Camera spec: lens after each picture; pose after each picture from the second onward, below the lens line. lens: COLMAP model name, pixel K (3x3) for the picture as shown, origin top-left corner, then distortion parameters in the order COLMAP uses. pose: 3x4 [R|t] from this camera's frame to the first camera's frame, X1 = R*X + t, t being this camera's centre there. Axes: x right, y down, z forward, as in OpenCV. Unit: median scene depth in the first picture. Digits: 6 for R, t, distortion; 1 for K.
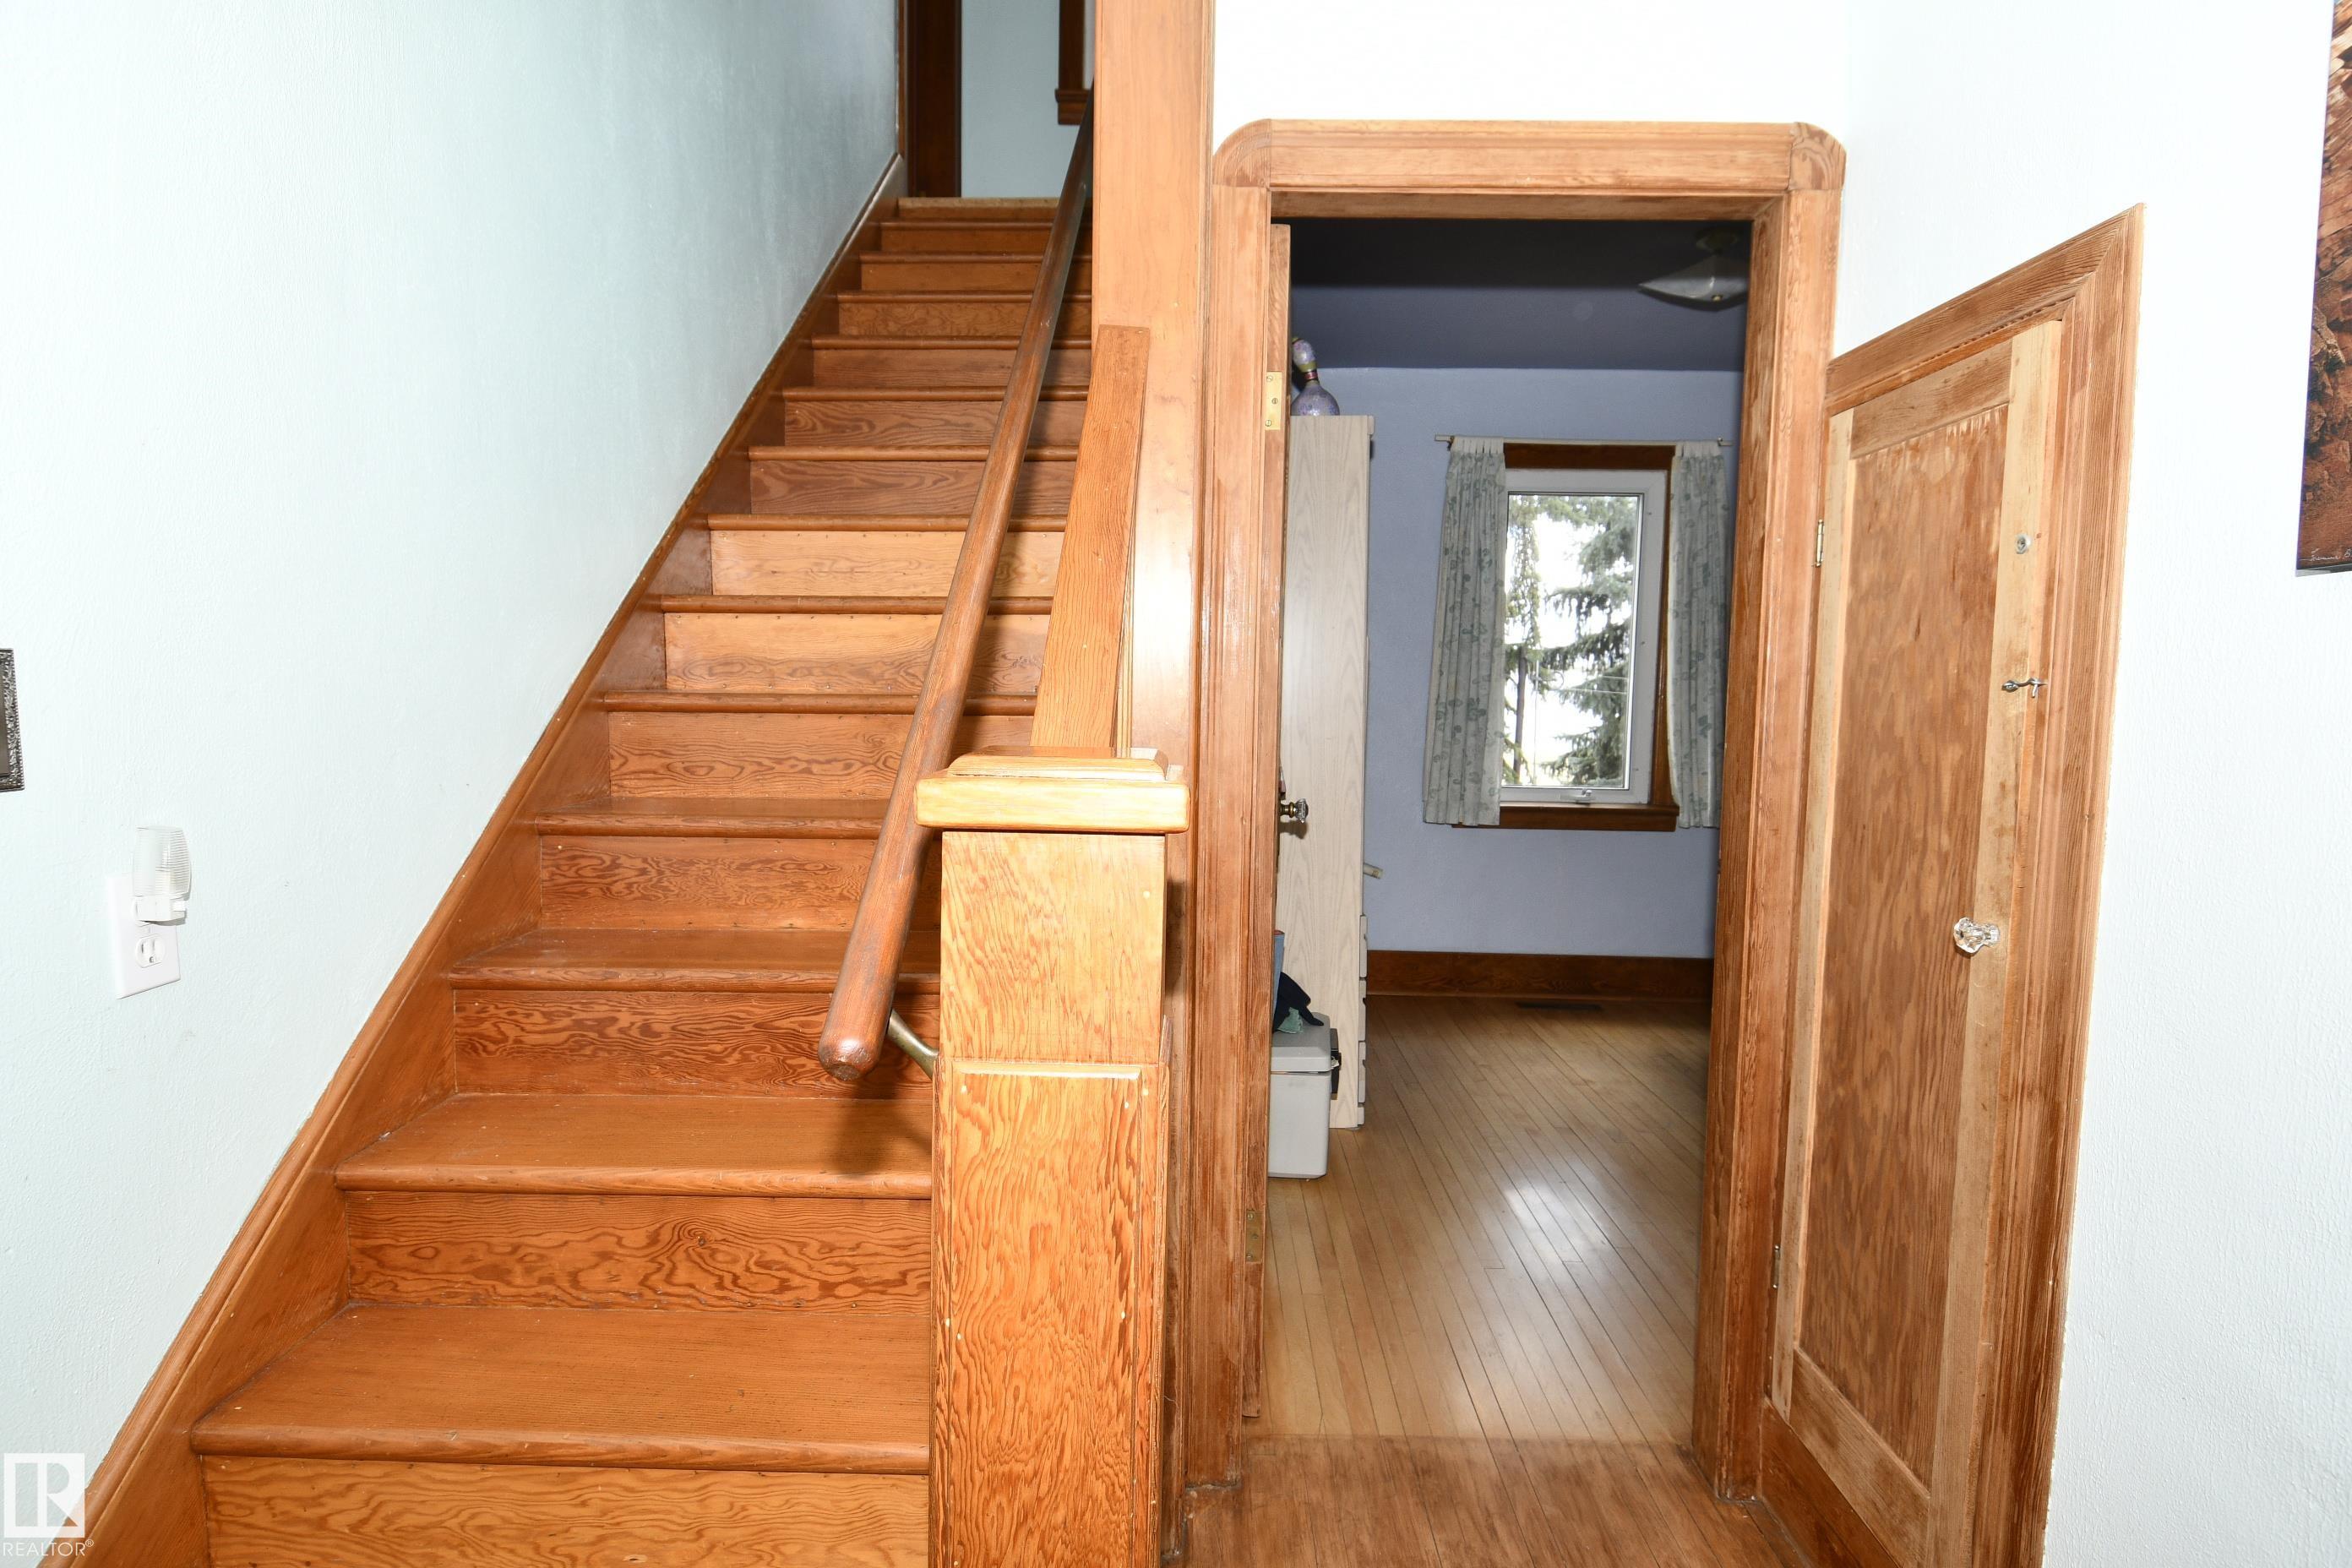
lens RADIAL K [[1229.3, 0, 1167.5], [0, 1229.3, 784.0], [0, 0, 1]] dist [0.002991, -0.012617]
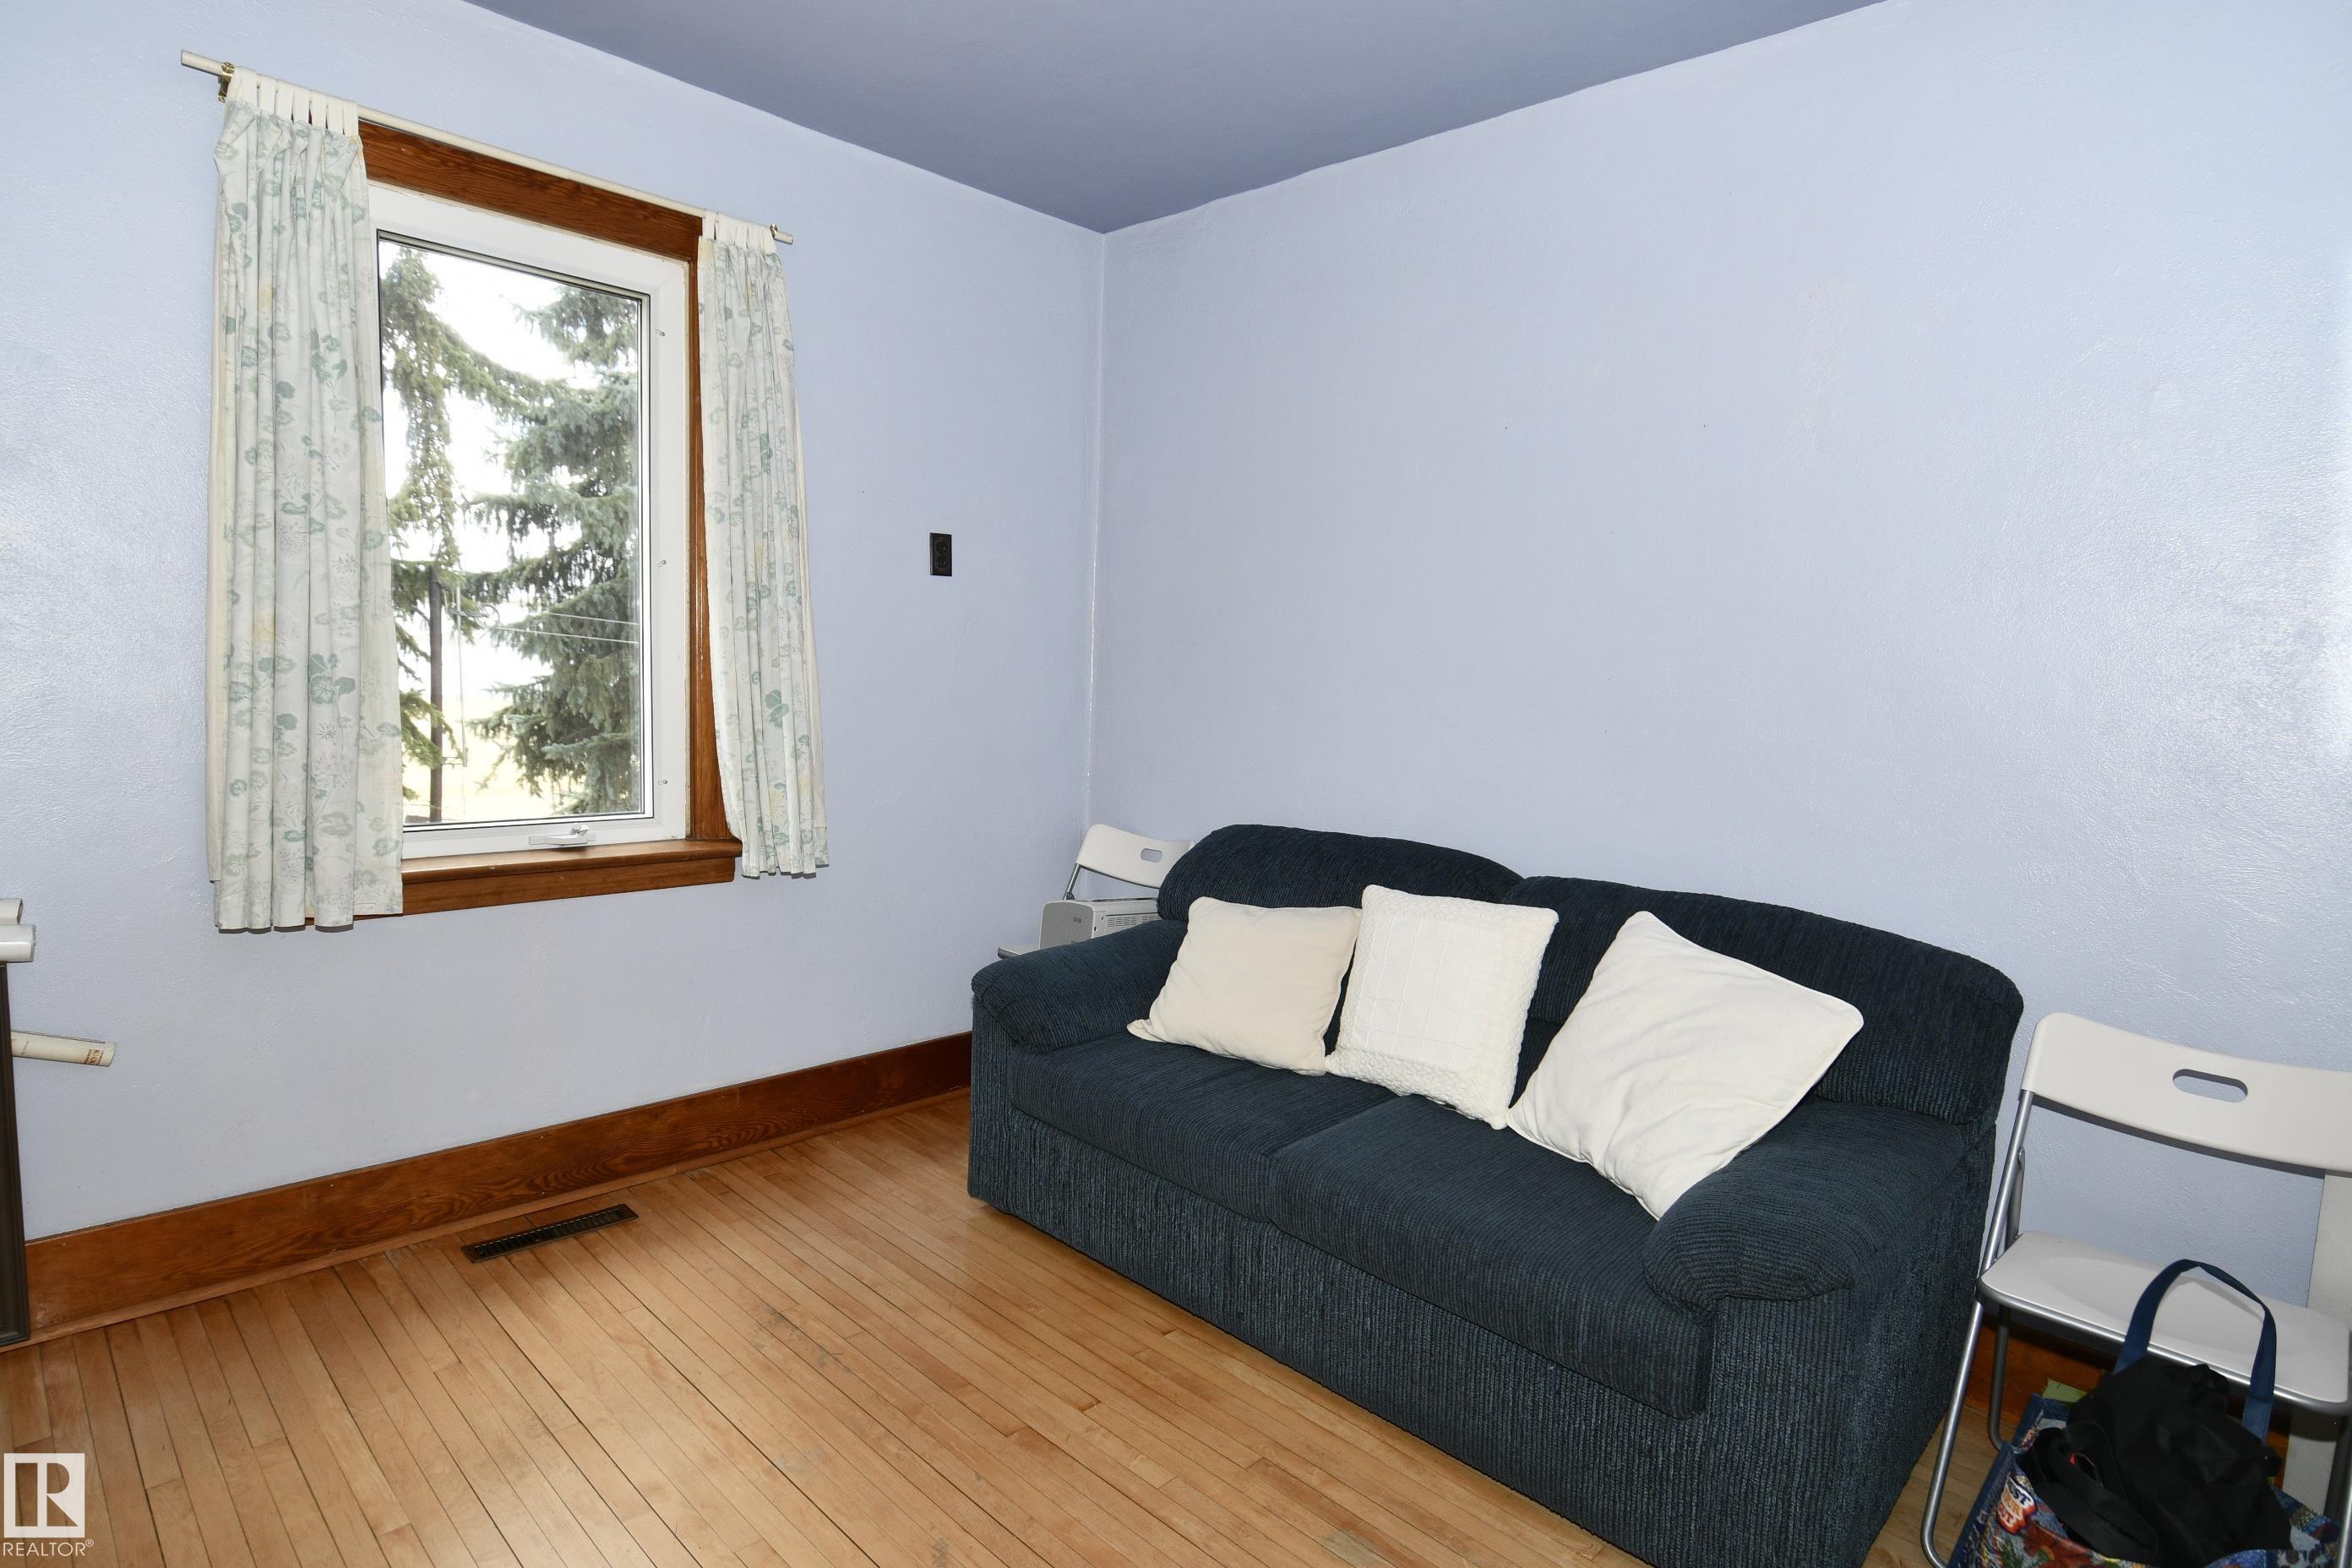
lens RADIAL K [[1239.9, 0, 1166.7], [0, 1239.9, 822.1], [0, 0, 1]] dist [0.022117, -0.027689]
pose [[0.693054, -0.077363, 0.716722, 0.121946], [0.021989, 0.996031, 0.086249, -0.038455], [-0.720550, -0.044016, 0.692005, 0.419280]]
